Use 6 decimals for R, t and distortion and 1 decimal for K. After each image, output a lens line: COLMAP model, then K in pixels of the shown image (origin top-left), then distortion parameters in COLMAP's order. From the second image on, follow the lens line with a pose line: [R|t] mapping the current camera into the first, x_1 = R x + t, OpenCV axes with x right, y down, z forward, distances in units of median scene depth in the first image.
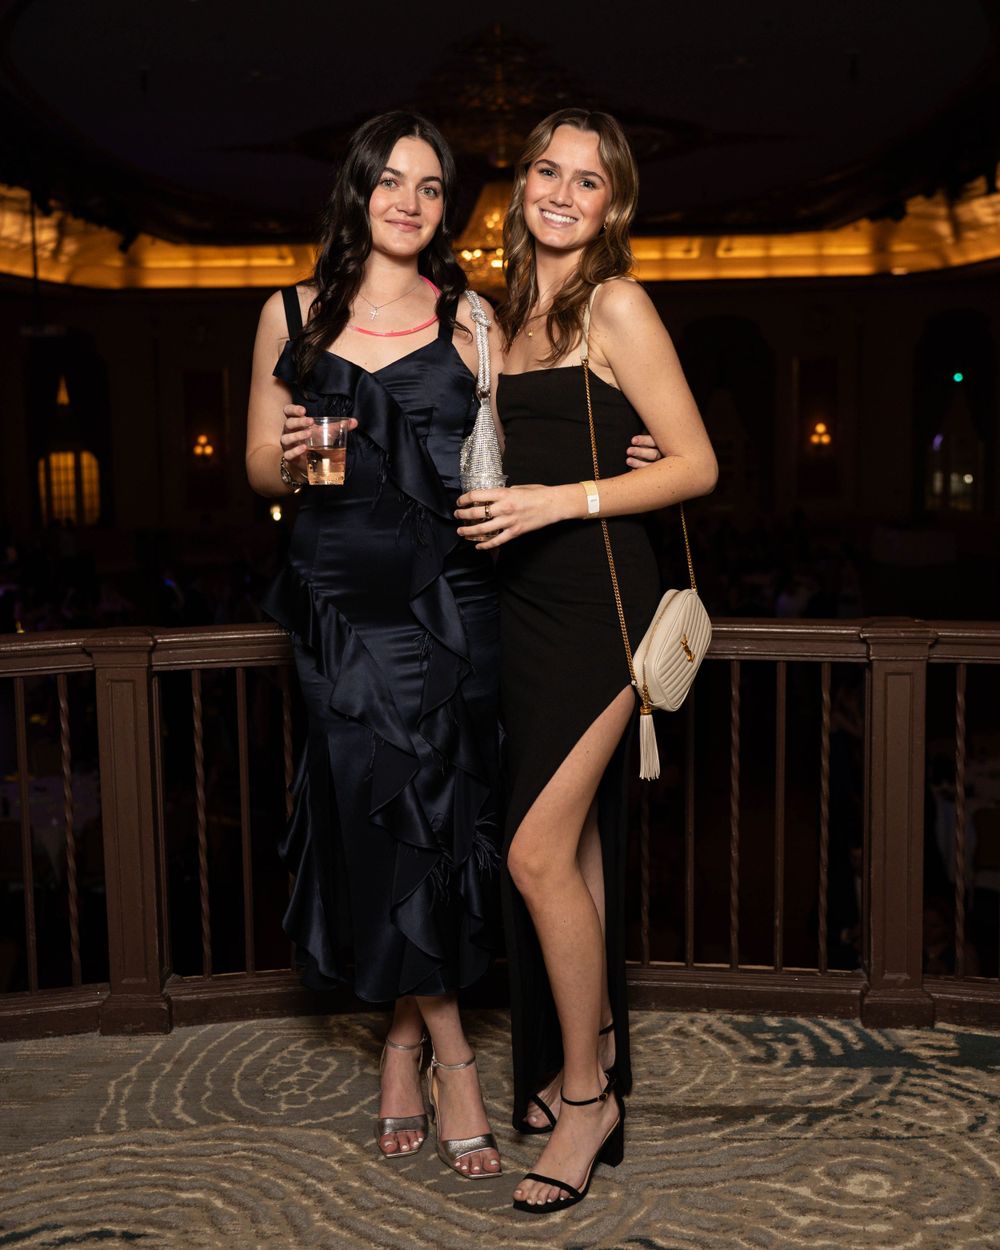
lens RADIAL K [[1578.3, 0, 503.3], [0, 1578.3, 557.2], [0, 0, 1]] dist [0.014050, 0.052480]
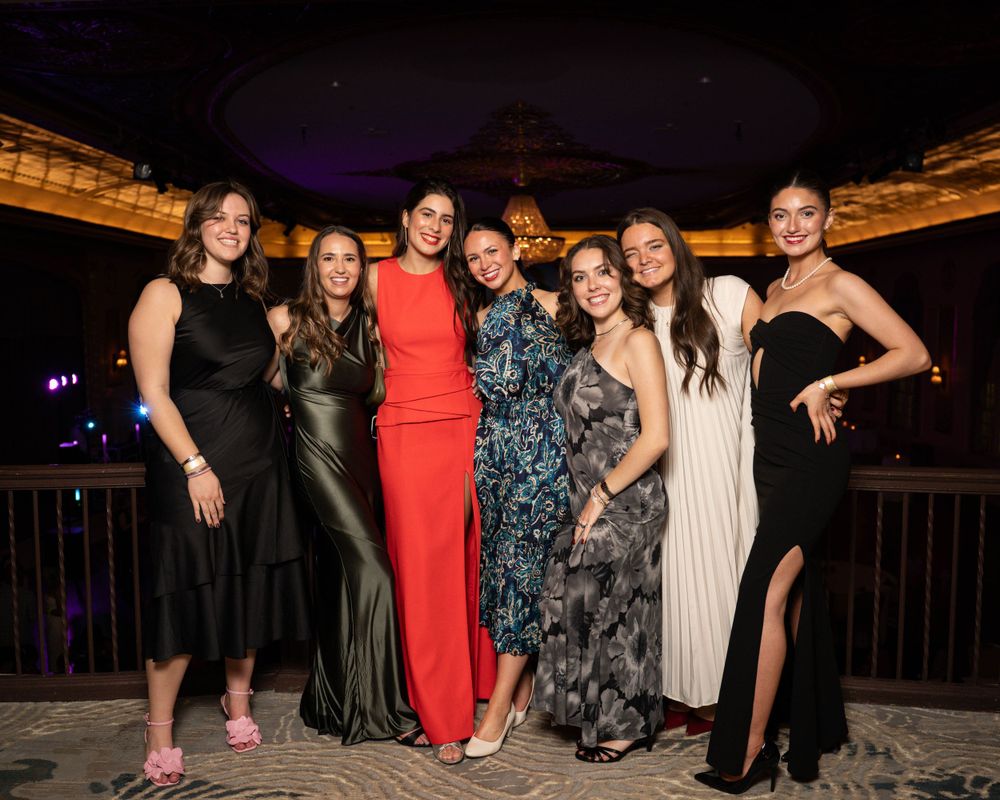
lens RADIAL K [[1011.2, 0, 500.0], [0, 1011.2, 400.0], [0, 0, 1]] dist [-0.073617, 0.009721]
pose [[0.999636, 0.017894, -0.020177, 0.008300], [-0.018509, 0.999357, -0.030721, 0.012117], [0.019615, 0.031083, 0.999324, -0.103212]]
